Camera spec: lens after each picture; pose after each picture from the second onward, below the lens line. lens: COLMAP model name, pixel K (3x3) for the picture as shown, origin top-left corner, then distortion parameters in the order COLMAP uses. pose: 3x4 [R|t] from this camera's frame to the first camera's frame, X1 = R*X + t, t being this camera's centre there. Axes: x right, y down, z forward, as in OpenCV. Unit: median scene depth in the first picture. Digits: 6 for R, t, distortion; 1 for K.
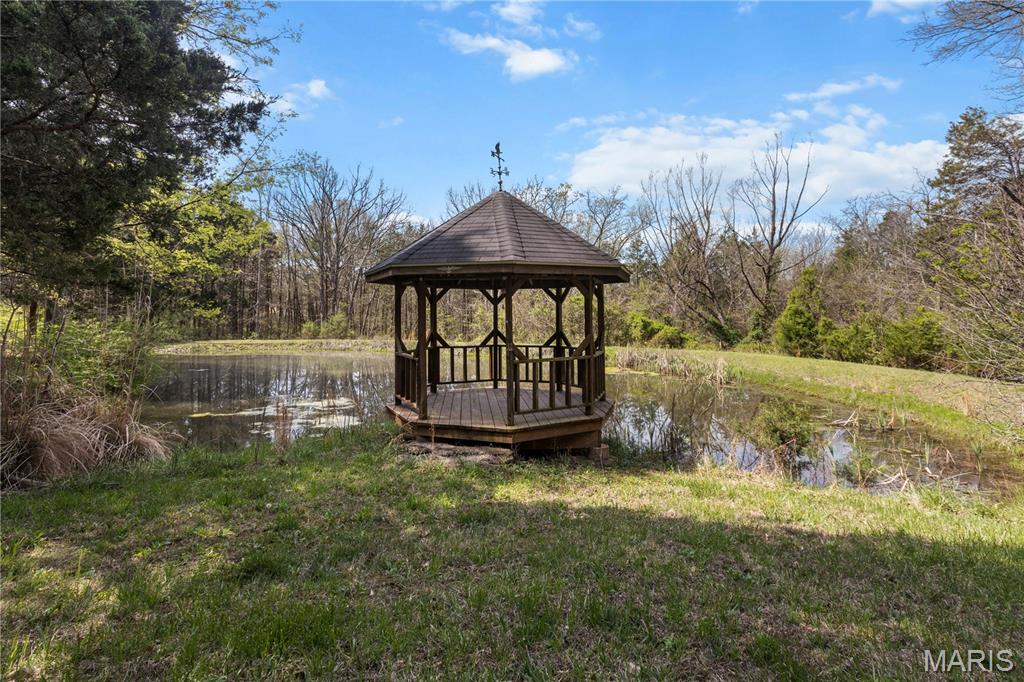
lens RADIAL K [[487.2, 0, 512.9], [0, 487.2, 304.7], [0, 0, 1]] dist [0.000995, 0.000895]
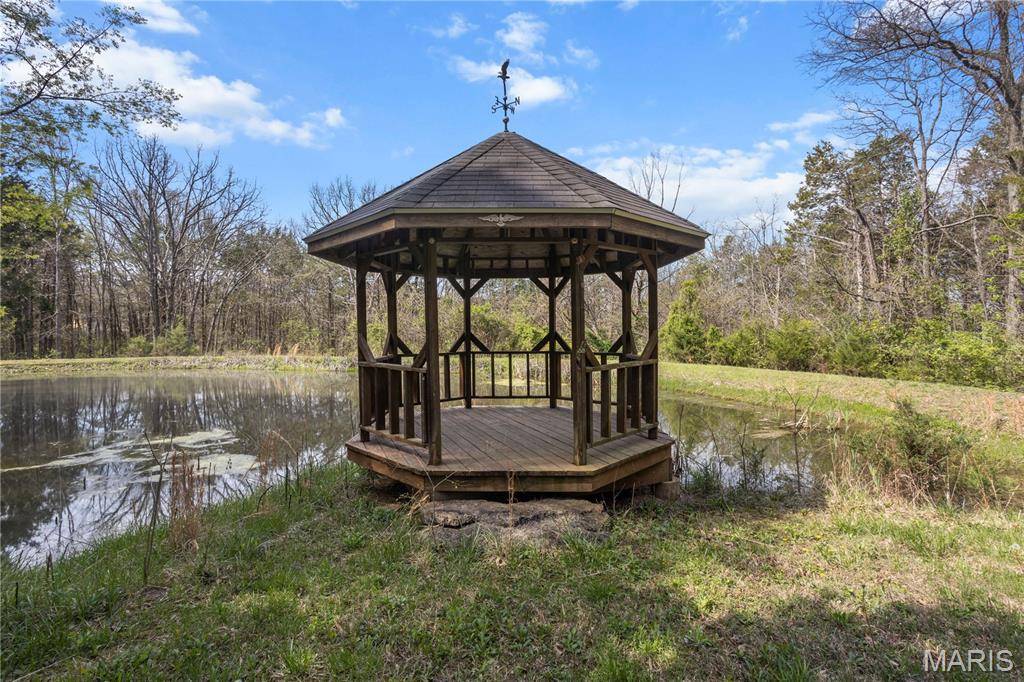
lens RADIAL K [[484.9, 0, 512.0], [0, 484.9, 341.0], [0, 0, 1]] dist [-0.024878, 0.024681]
pose [[0.961583, -0.010342, 0.274319, -0.078896], [-0.002195, 0.998969, 0.045355, 0.013982], [-0.274506, -0.044215, 0.960568, 0.112999]]
